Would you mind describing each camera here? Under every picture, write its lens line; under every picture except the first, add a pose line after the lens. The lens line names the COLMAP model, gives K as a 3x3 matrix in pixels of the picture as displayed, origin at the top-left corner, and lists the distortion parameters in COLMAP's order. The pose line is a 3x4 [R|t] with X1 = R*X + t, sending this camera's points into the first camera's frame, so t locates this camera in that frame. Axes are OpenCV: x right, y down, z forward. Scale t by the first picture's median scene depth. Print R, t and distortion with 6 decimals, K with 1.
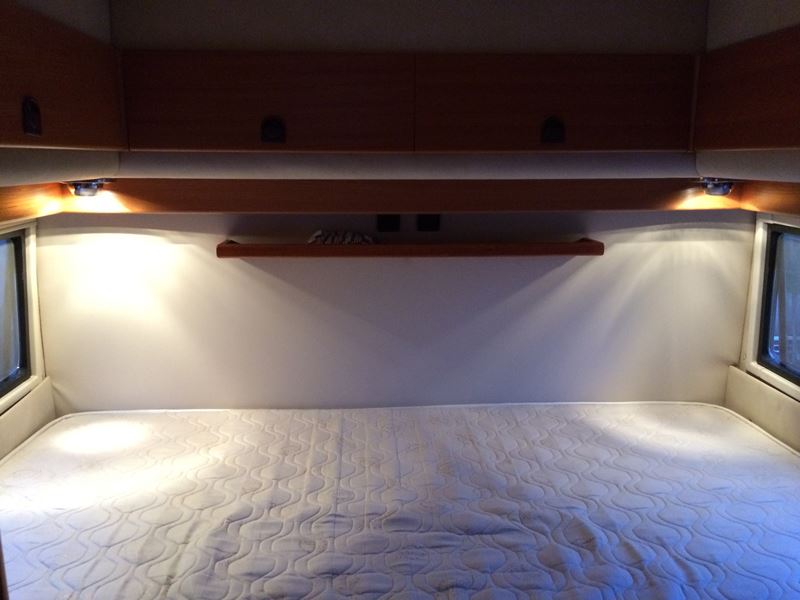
lens RADIAL K [[691.8, 0, 400.0], [0, 691.8, 300.0], [0, 0, 1]] dist [0.097317, -0.152915]
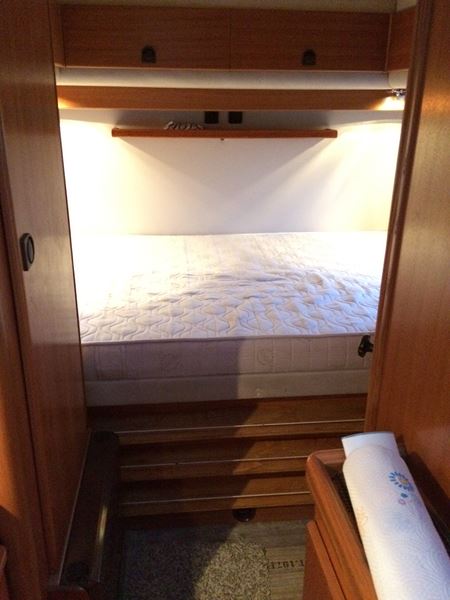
lens RADIAL K [[518.8, 0, 225.0], [0, 518.8, 300.0], [0, 0, 1]] dist [0.097317, -0.152915]
pose [[0.998809, -0.010445, 0.047667, -0.060040], [0.002380, 0.986090, 0.166196, 0.138058], [-0.048740, -0.165885, 0.984940, -0.394635]]
